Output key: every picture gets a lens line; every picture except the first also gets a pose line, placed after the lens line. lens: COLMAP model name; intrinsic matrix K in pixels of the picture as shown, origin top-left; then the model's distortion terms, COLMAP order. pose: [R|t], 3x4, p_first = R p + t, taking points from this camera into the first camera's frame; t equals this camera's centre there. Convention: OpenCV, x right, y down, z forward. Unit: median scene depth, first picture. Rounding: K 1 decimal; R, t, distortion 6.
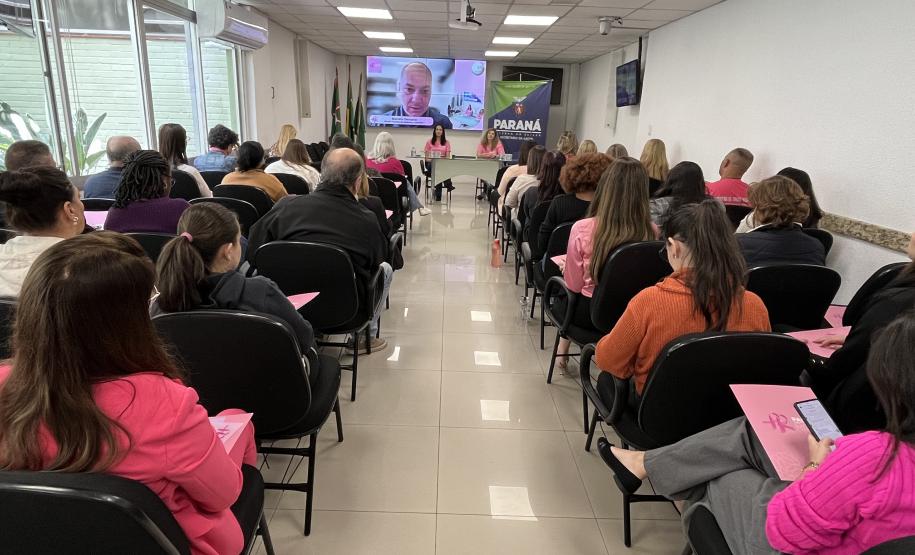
lens RADIAL K [[562.6, 0, 449.6], [0, 562.6, 264.4], [0, 0, 1]] dist [0.002810, -0.000146]
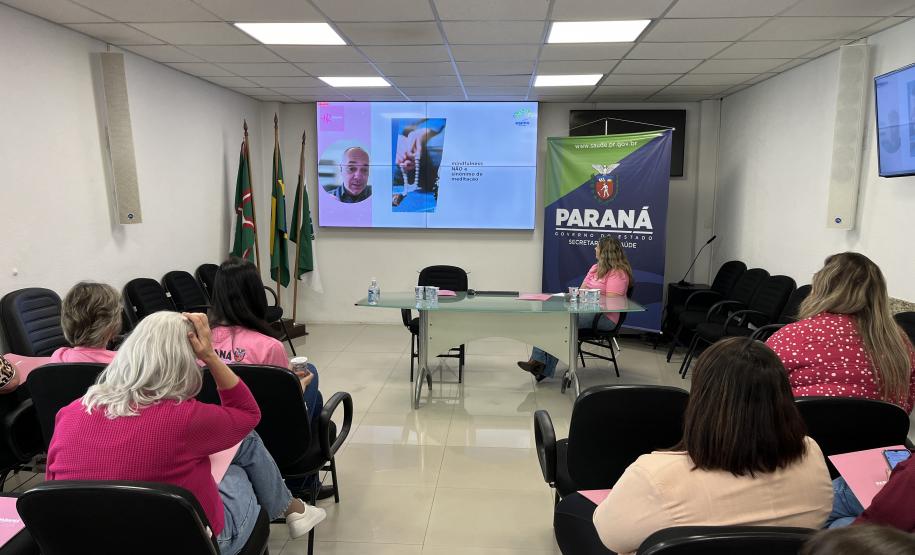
lens RADIAL K [[695.3, 0, 447.4], [0, 695.3, 277.6], [0, 0, 1]] dist [0.023594, -0.009045]
pose [[0.996545, -0.020786, -0.080412, 0.031765], [0.009404, 0.990189, -0.139415, -0.114718], [0.082521, 0.138177, 0.986964, 0.396862]]
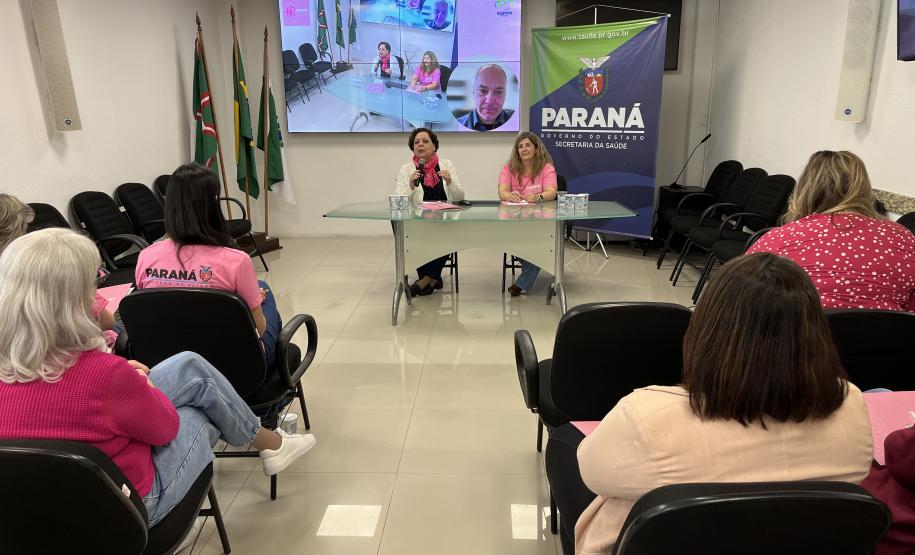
lens RADIAL K [[695.3, 0, 447.4], [0, 695.3, 277.6], [0, 0, 1]] dist [0.023594, -0.009045]
pose [[0.997223, -0.032766, -0.066882, 0.036133], [0.032249, 0.999441, -0.008802, -0.118024], [0.067133, 0.006621, 0.997722, 0.429903]]
